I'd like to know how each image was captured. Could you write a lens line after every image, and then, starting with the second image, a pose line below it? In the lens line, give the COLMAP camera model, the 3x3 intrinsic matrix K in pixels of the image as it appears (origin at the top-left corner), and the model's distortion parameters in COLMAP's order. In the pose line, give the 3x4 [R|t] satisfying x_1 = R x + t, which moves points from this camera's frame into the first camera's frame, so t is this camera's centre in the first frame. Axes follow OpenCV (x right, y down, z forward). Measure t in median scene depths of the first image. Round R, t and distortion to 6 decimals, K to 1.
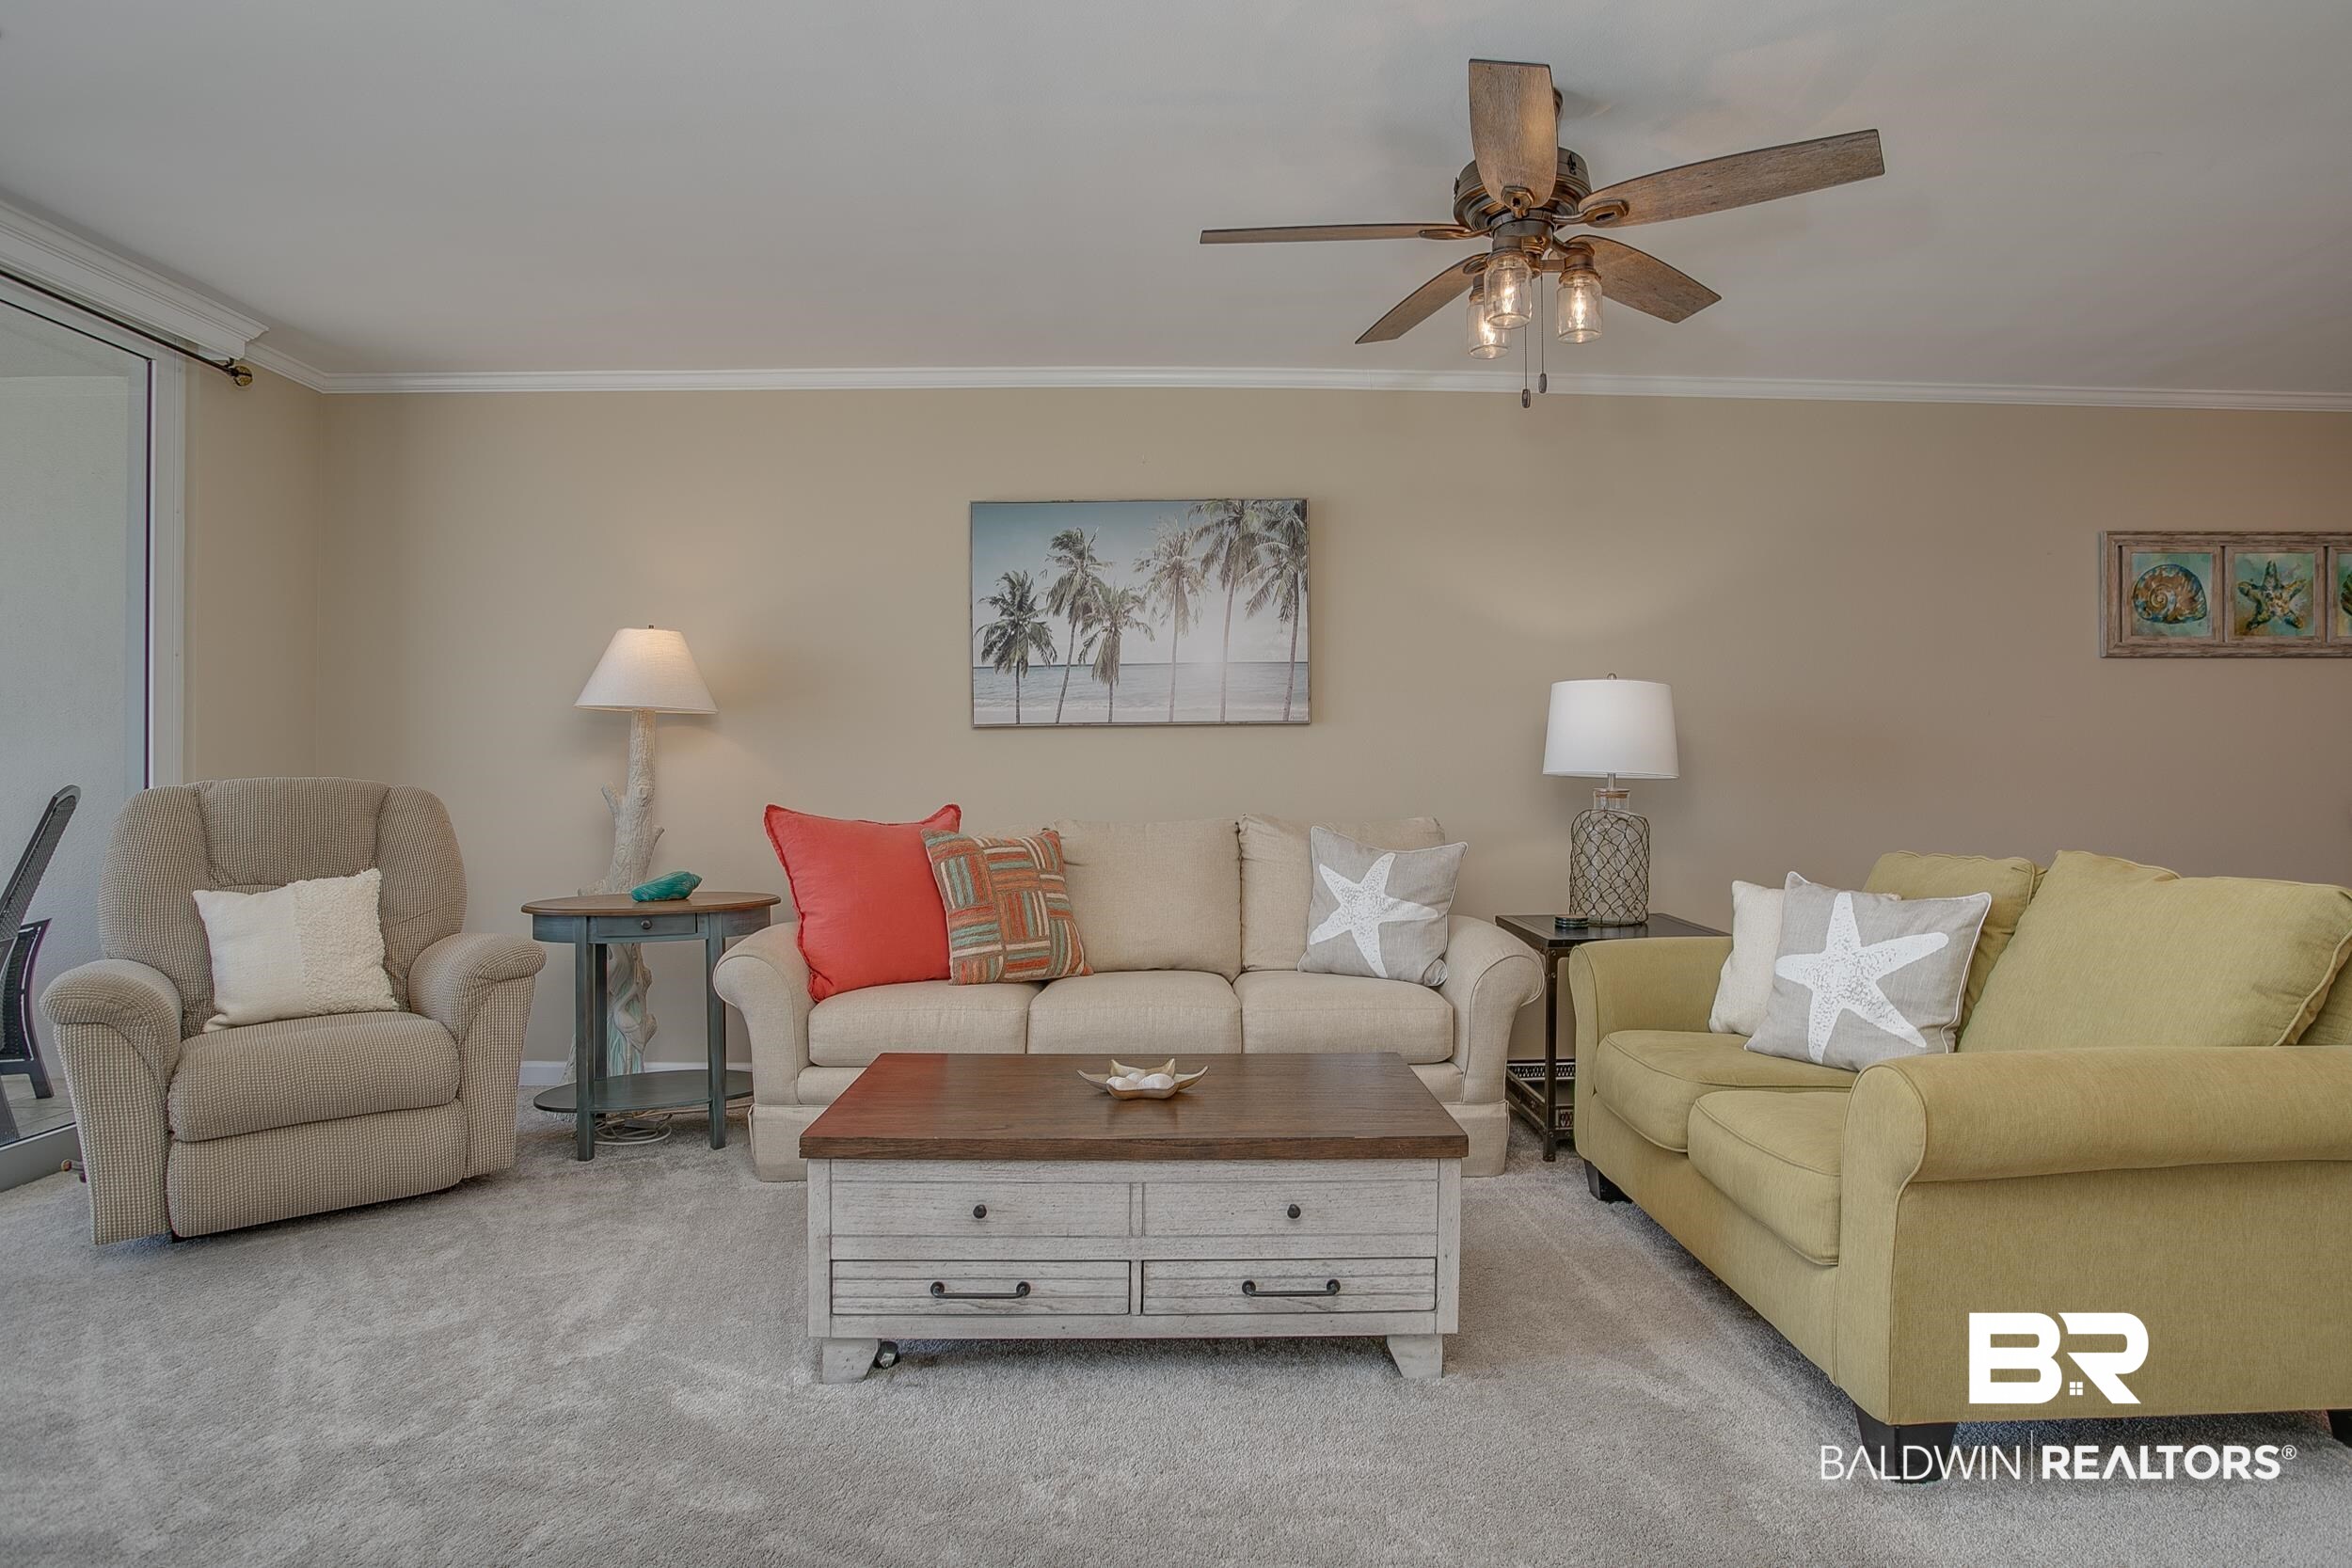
lens RADIAL K [[1238.0, 0, 1164.8], [0, 1238.0, 772.6], [0, 0, 1]] dist [-0.032118, 0.008620]
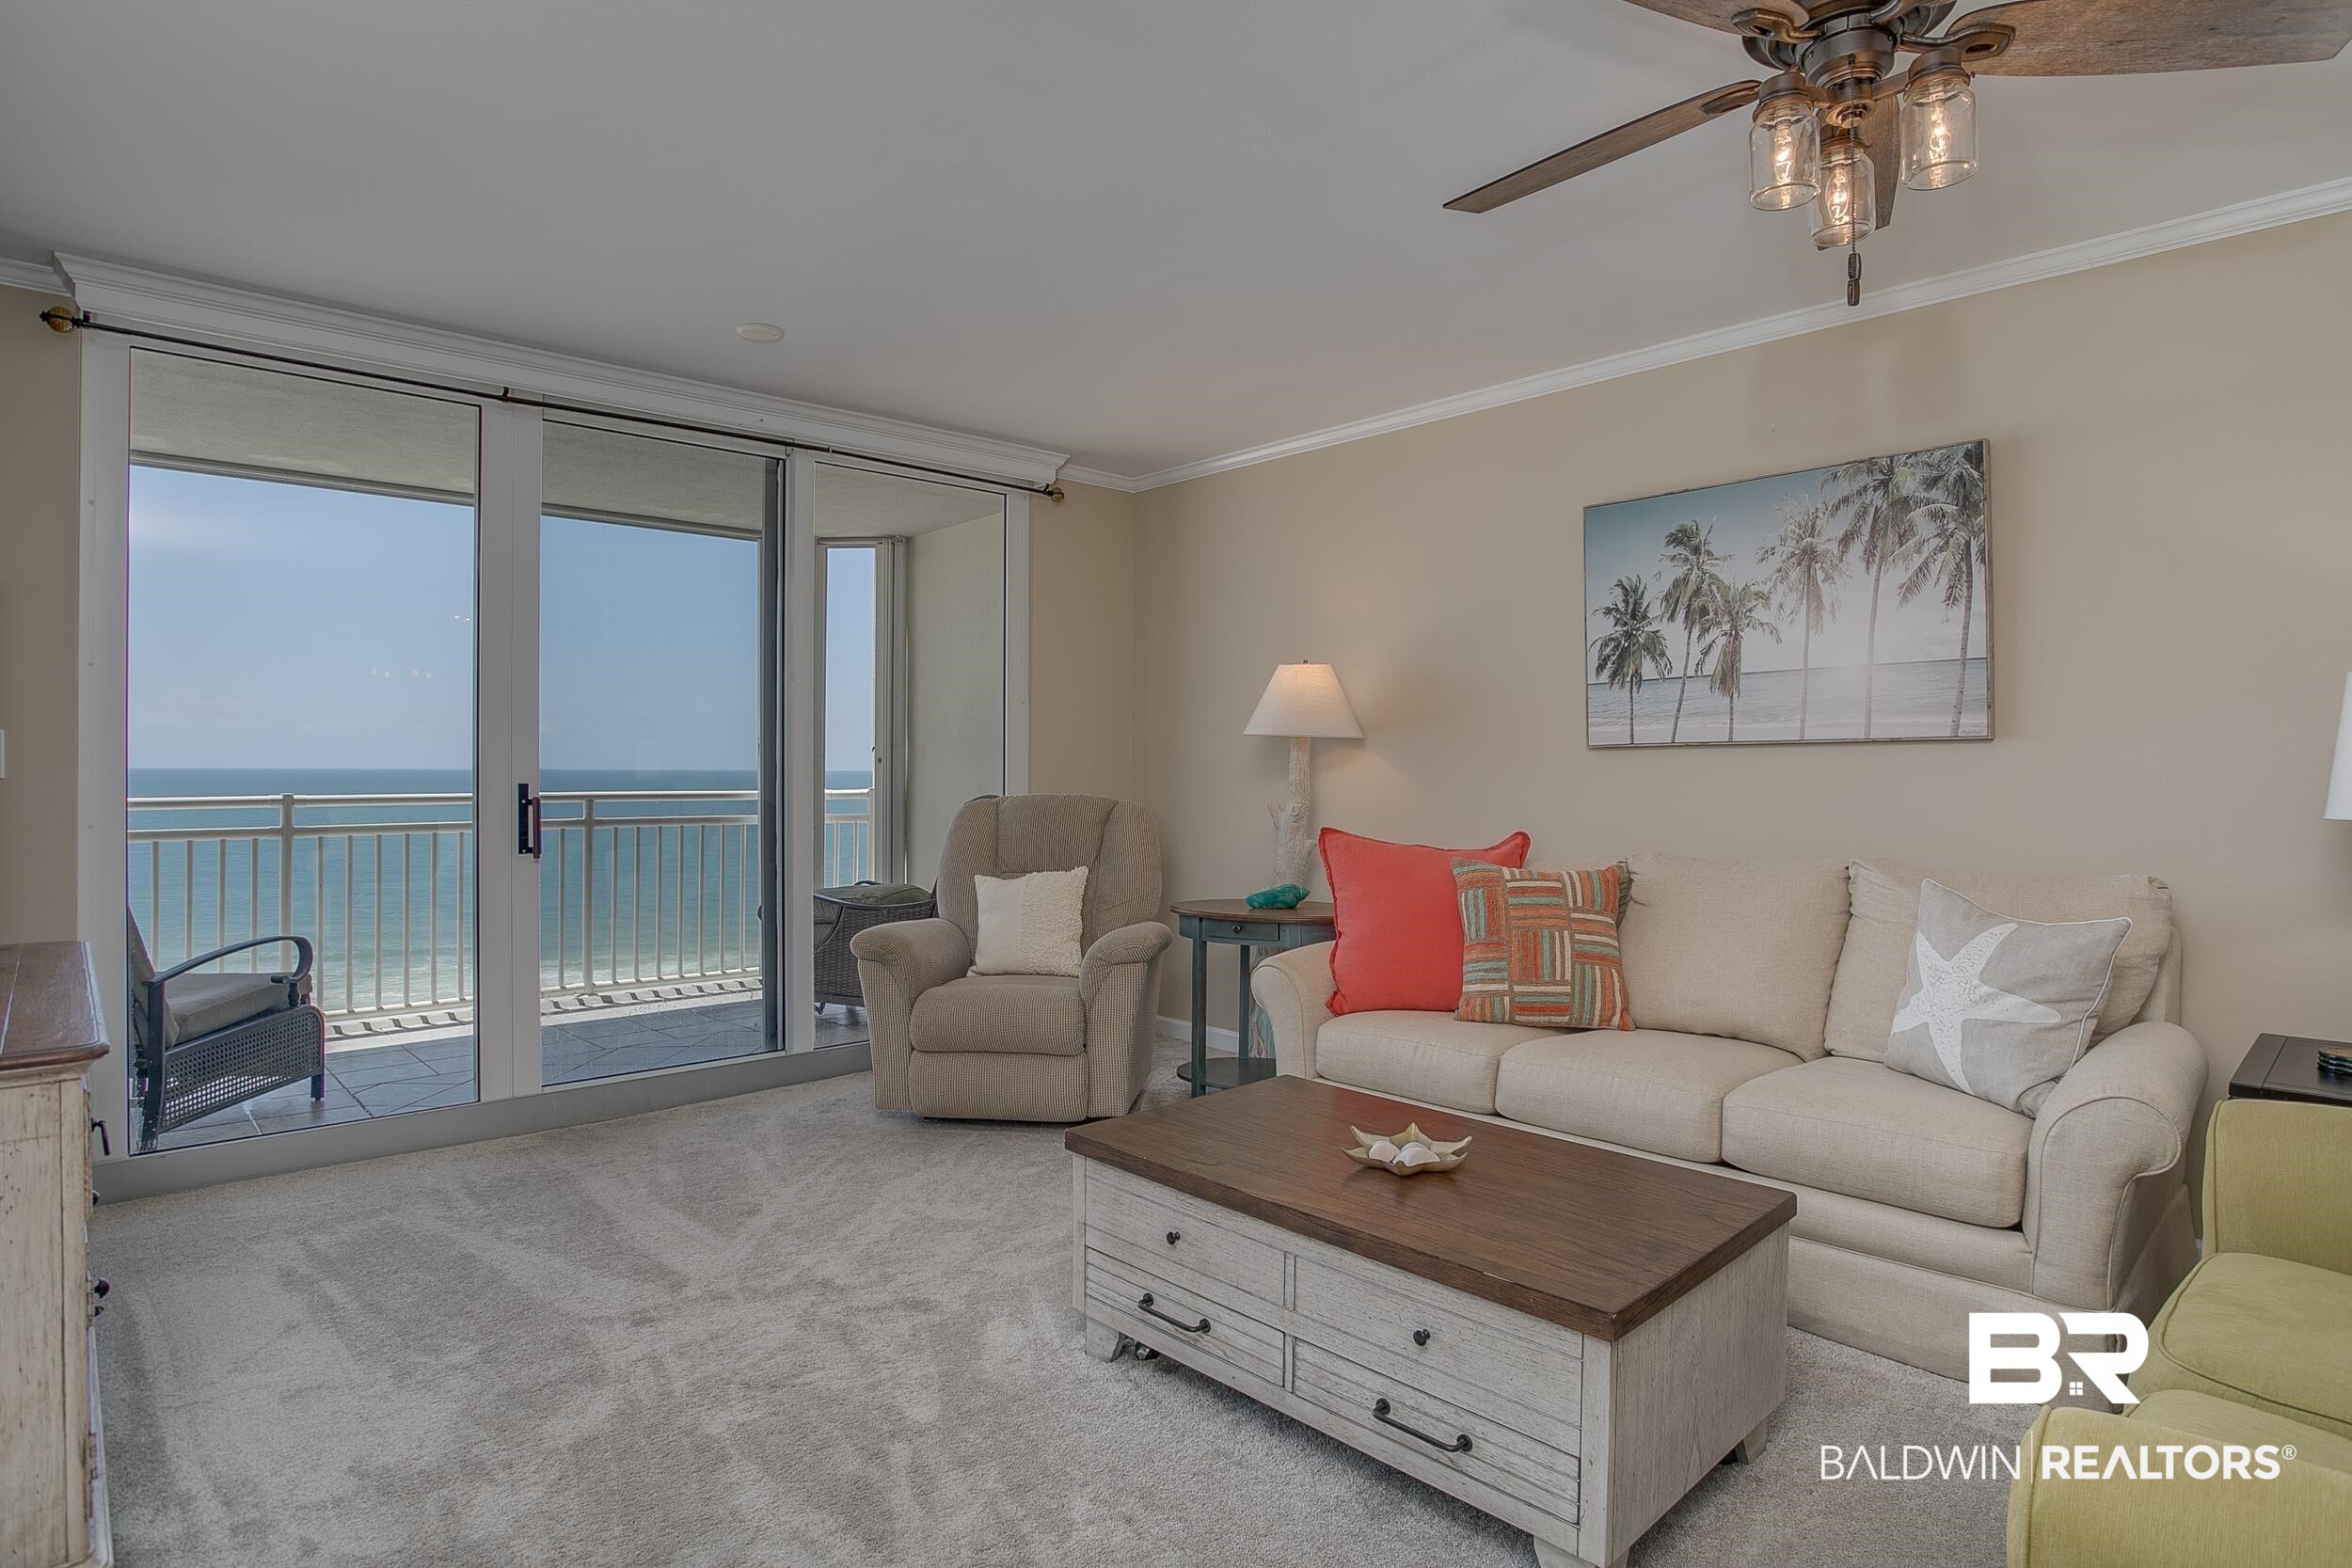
lens RADIAL K [[1213.5, 0, 1195.4], [0, 1213.5, 773.3], [0, 0, 1]] dist [-0.044353, 0.005678]
pose [[0.700653, 0.004147, -0.713490, 0.355946], [-0.004907, 0.999987, 0.000994, -0.021282], [0.713486, 0.002805, 0.700664, 0.185218]]
